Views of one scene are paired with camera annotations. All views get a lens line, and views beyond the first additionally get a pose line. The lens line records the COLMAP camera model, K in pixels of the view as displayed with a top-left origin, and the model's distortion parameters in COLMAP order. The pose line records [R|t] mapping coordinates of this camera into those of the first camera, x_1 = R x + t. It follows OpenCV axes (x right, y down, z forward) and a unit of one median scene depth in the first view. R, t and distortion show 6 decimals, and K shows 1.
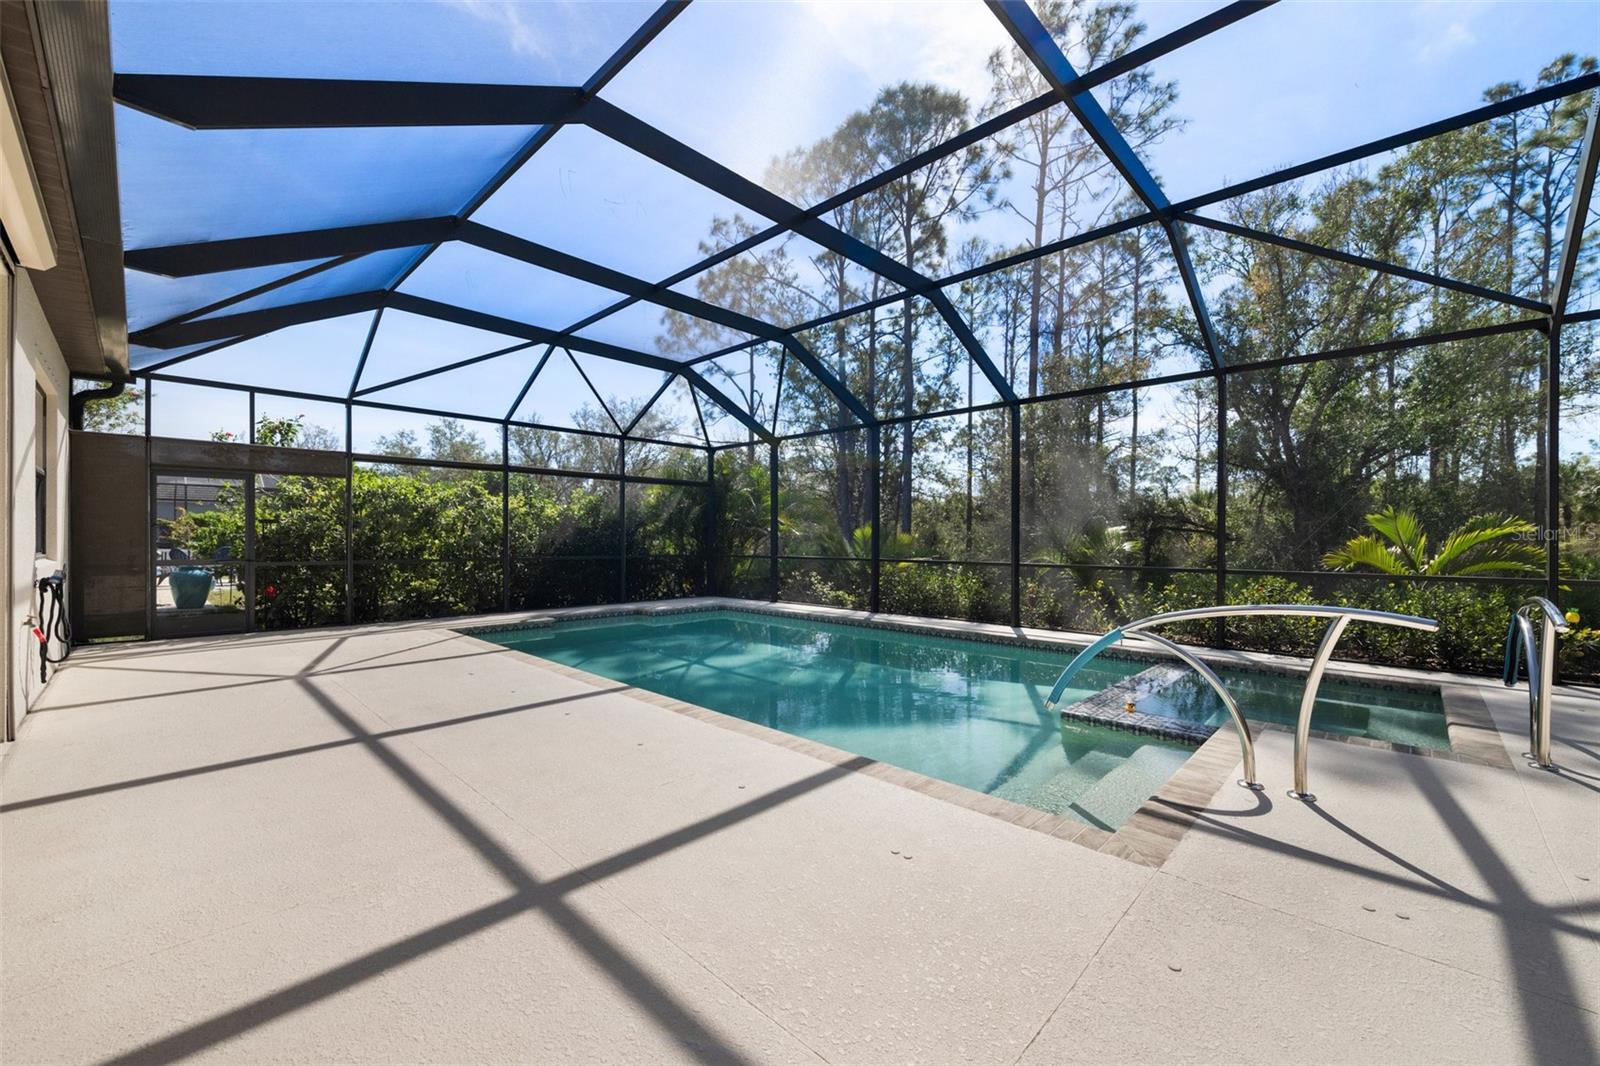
lens RADIAL K [[637.7, 0, 795.8], [0, 637.7, 536.7], [0, 0, 1]] dist [0.000157, -0.002304]
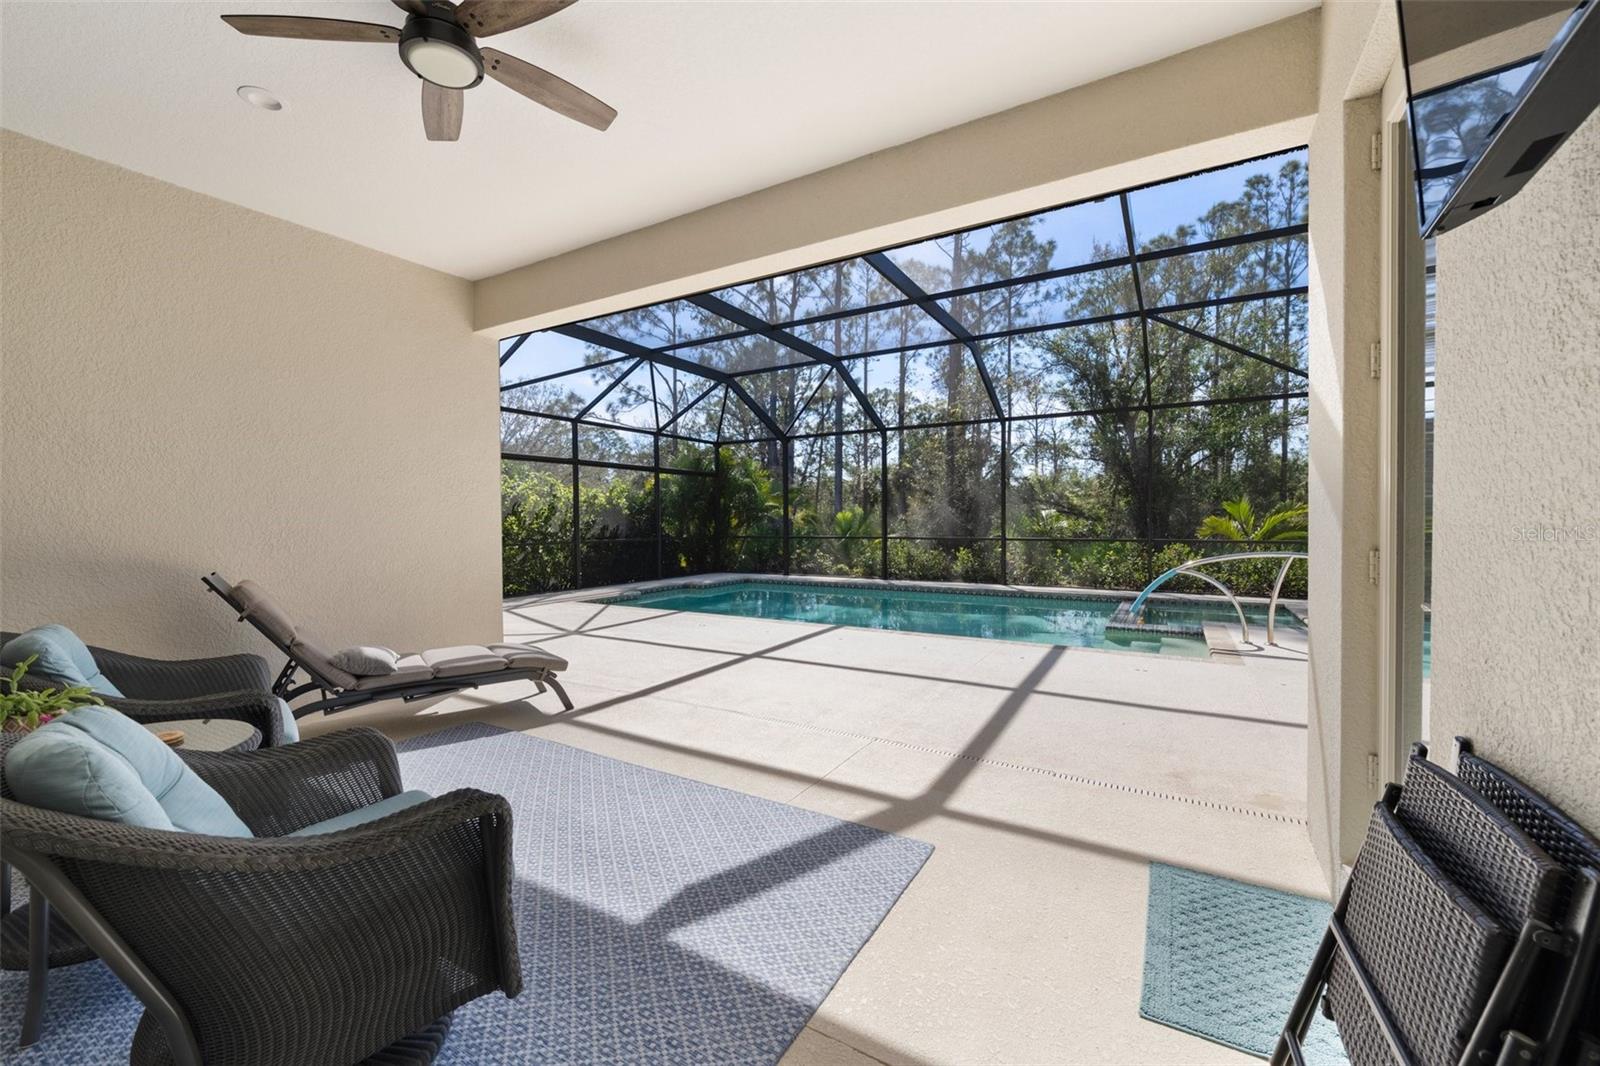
lens RADIAL K [[637.7, 0, 801.5], [0, 637.7, 529.9], [0, 0, 1]] dist [0.000157, -0.002304]
pose [[0.971212, -0.013666, 0.237825, -0.313383], [0.009152, 0.999757, 0.020076, -0.005305], [-0.238041, -0.017322, 0.971101, -0.172289]]
